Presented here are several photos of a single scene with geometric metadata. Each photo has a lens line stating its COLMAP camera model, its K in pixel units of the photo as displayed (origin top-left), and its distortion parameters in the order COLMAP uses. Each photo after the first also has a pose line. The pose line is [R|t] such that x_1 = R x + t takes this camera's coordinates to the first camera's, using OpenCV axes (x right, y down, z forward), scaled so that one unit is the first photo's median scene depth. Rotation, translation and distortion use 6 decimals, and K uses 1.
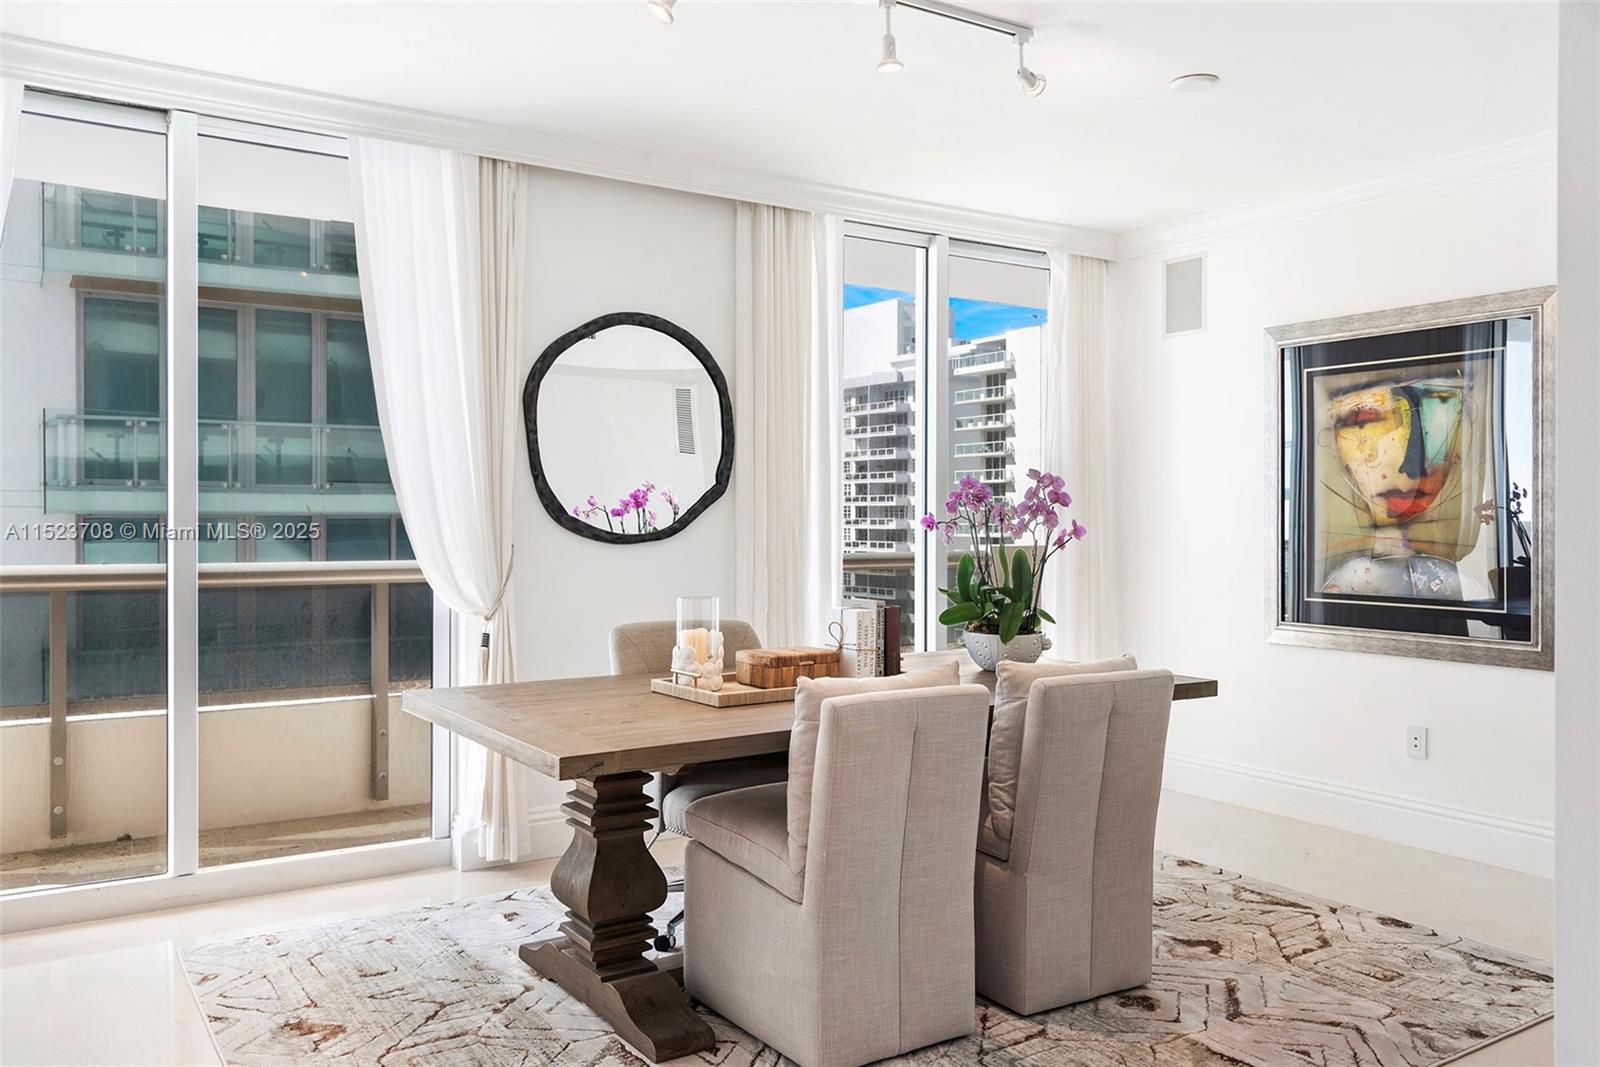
lens RADIAL K [[1238.3, 0, 800.0], [0, 1238.3, 533.5], [0, 0, 1]] dist [0.039561, -0.058832]
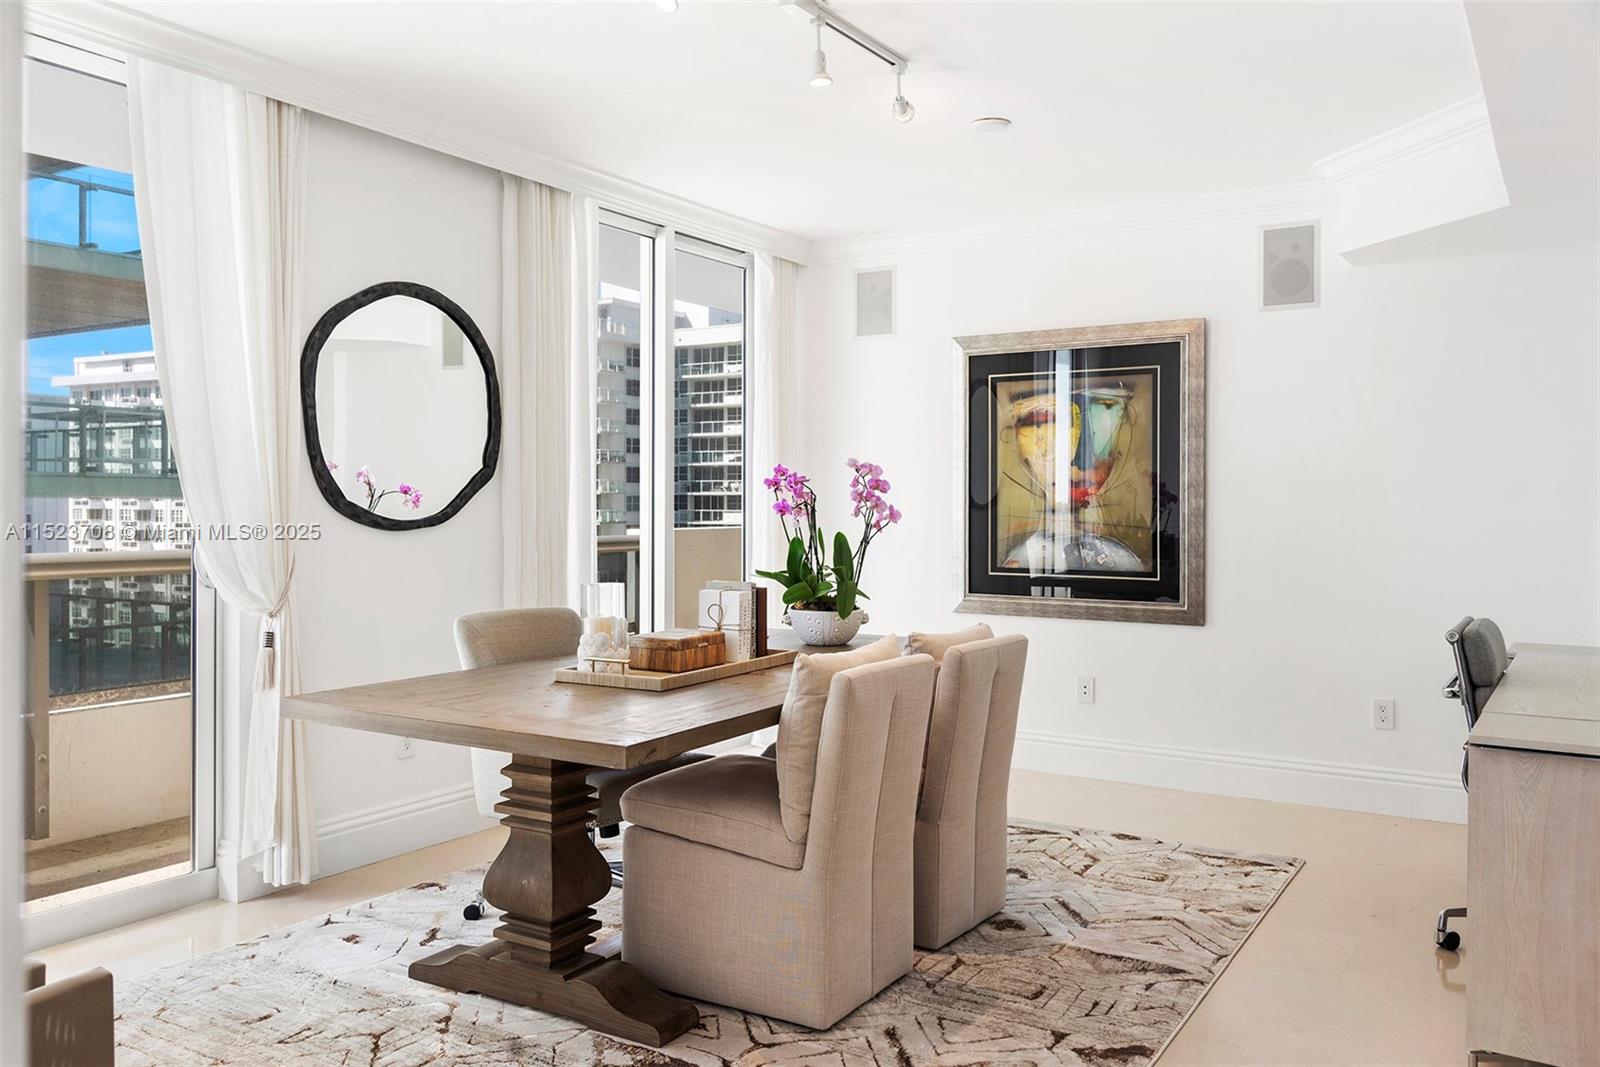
lens RADIAL K [[1246.6, 0, 799.6], [0, 1246.6, 516.8], [0, 0, 1]] dist [0.038853, -0.062909]
pose [[0.906330, -0.003405, 0.422557, -0.329314], [0.003803, 0.999993, -0.000099, -0.000775], [-0.422553, 0.001696, 0.906337, 0.028598]]
